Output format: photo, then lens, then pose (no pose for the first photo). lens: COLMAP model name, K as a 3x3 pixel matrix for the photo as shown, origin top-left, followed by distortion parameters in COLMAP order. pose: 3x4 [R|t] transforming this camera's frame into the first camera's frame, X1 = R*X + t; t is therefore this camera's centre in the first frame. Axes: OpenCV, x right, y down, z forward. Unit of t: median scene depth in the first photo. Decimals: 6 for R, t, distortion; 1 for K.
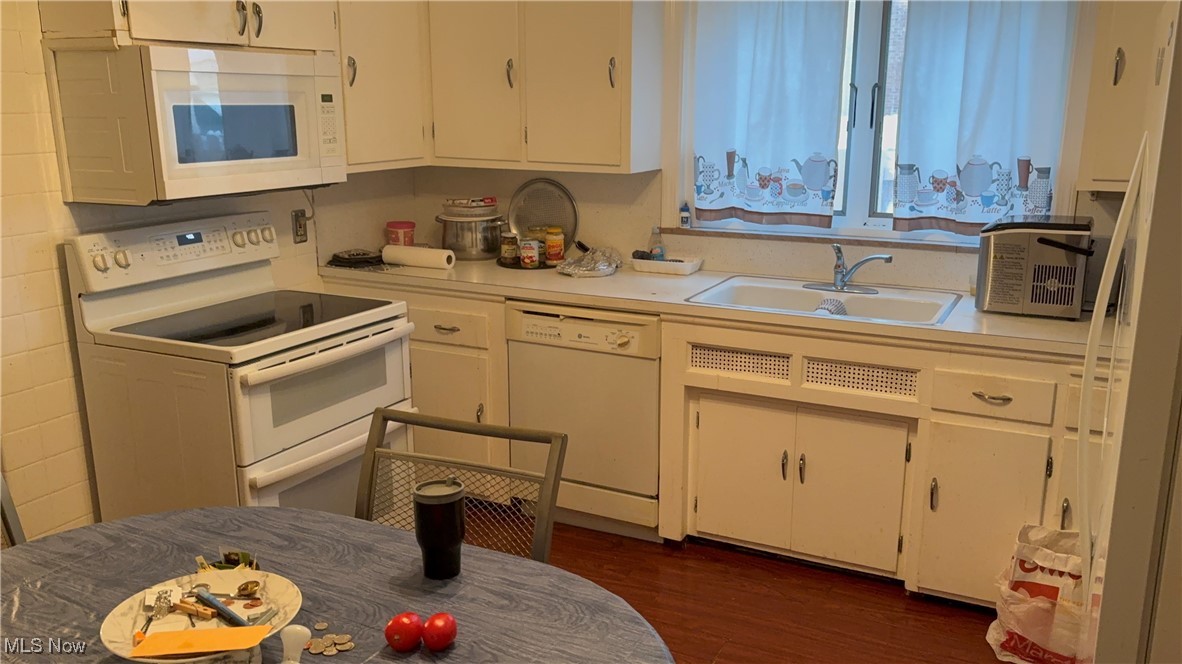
lens RADIAL K [[1002.2, 0, 591.0], [0, 1002.2, 332.0], [0, 0, 1]] dist [0.076281, -0.003091]
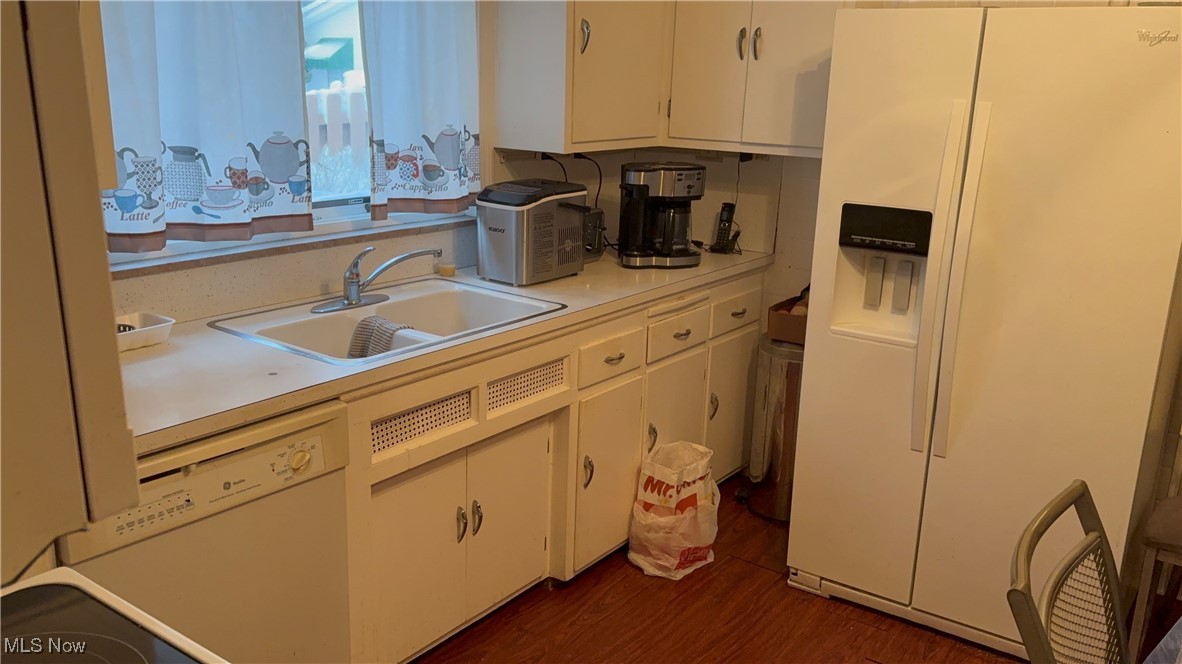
lens RADIAL K [[1002.2, 0, 591.0], [0, 1002.2, 332.0], [0, 0, 1]] dist [0.076281, -0.003091]
pose [[0.180697, -0.253596, 0.950283, -0.492767], [0.198807, 0.955661, 0.217228, -0.161253], [-0.963236, 0.149670, 0.223102, 0.672086]]
